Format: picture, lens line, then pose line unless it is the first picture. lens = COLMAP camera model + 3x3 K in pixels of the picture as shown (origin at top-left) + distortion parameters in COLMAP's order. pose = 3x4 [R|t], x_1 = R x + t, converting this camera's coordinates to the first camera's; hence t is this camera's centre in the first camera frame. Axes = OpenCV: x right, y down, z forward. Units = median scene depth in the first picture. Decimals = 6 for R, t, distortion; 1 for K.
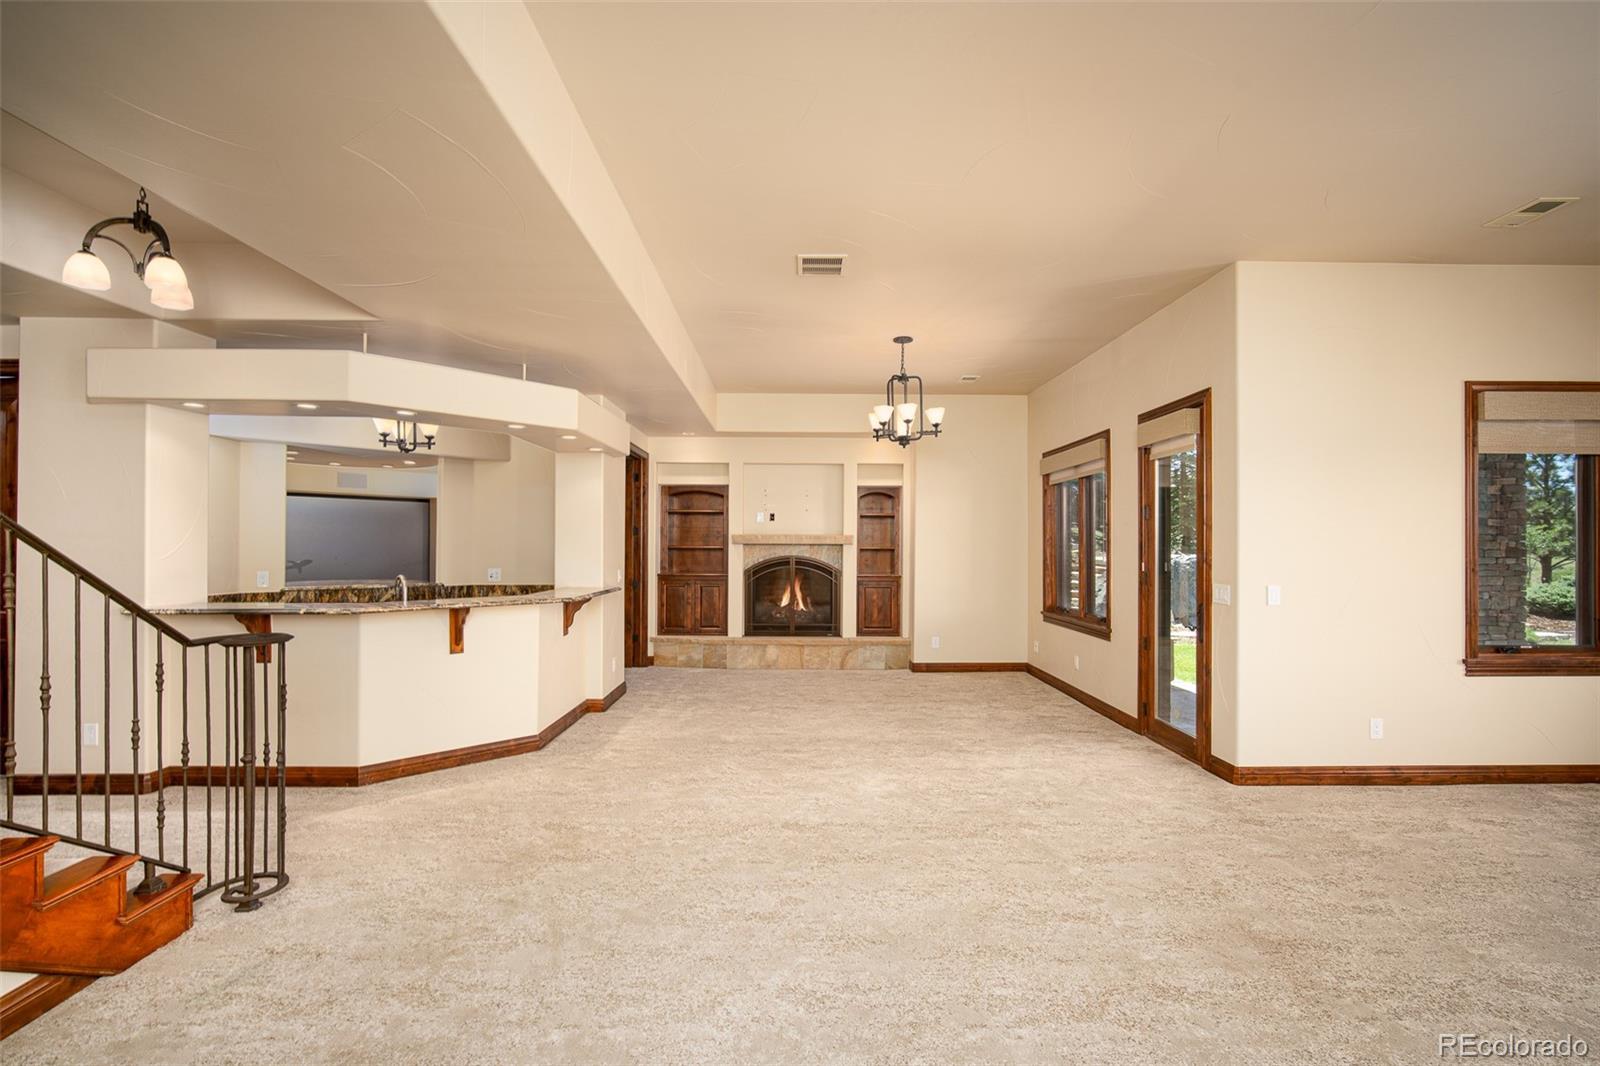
lens RADIAL K [[708.4, 0, 798.6], [0, 708.4, 542.6], [0, 0, 1]] dist [-0.000080, 0.000024]
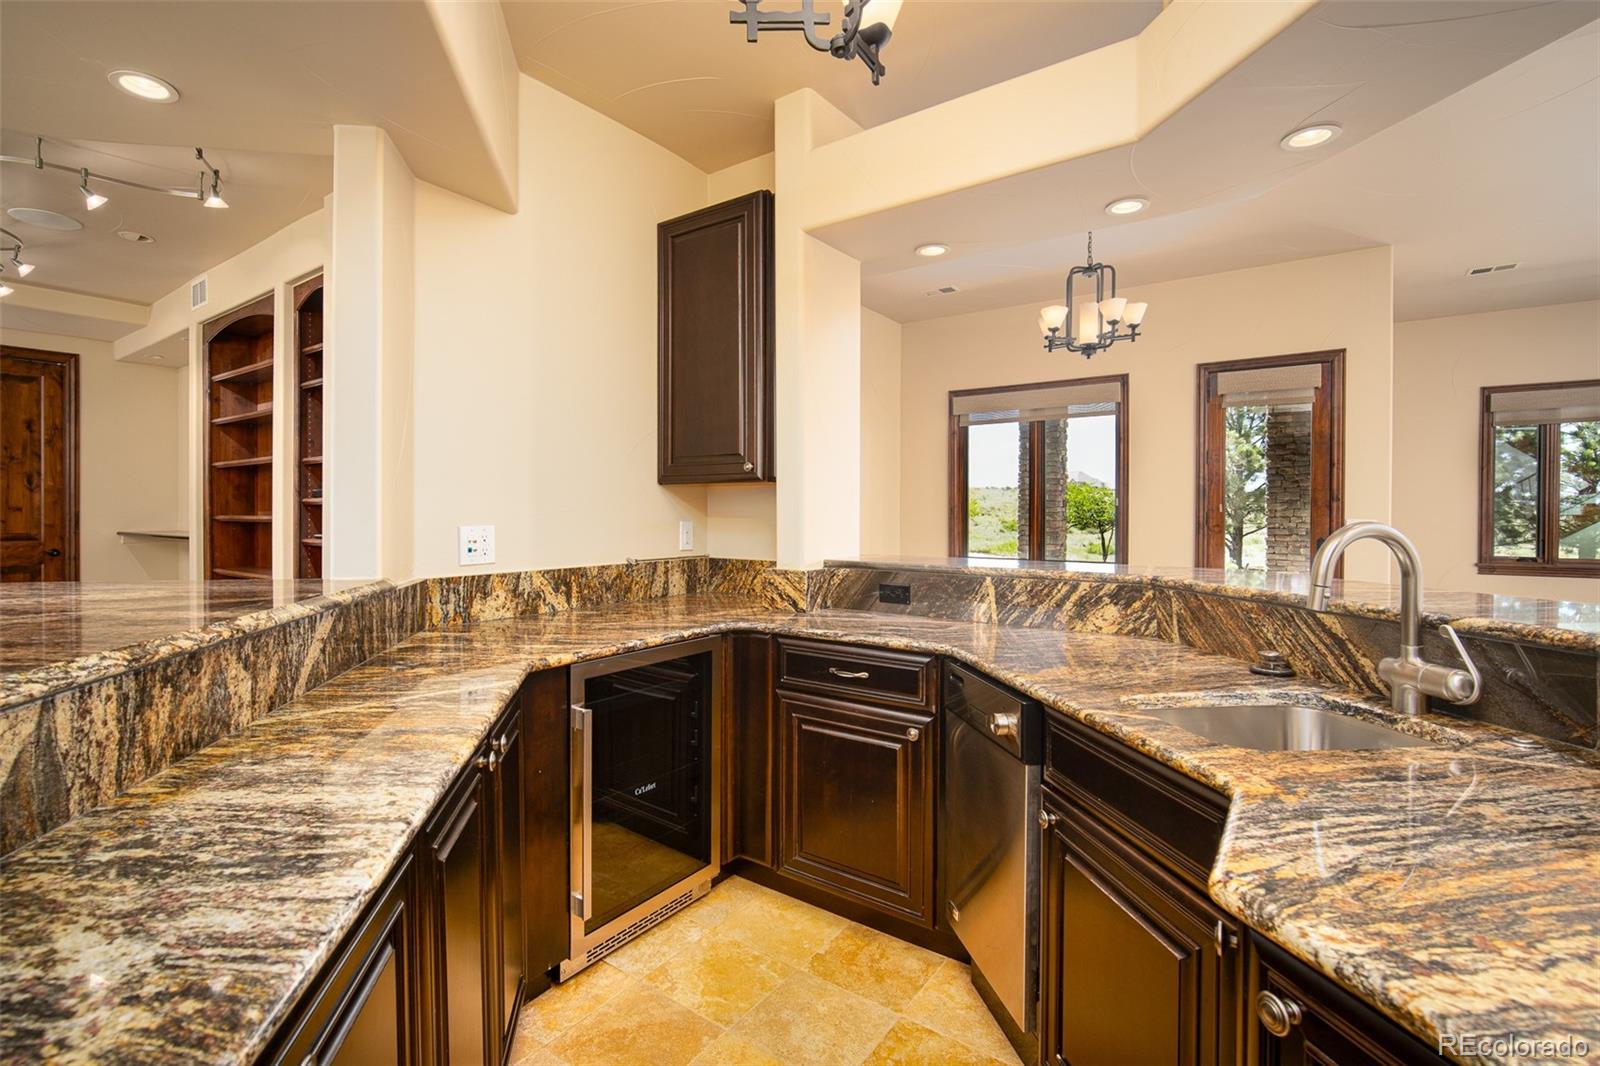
lens RADIAL K [[725.5, 0, 763.5], [0, 725.5, 529.9], [0, 0, 1]] dist [-0.000797, -0.000044]
pose [[0.597243, -0.022766, 0.801737, -0.631160], [-0.003477, 0.999514, 0.030972, 0.028329], [-0.802053, -0.021286, 0.596874, 0.703675]]
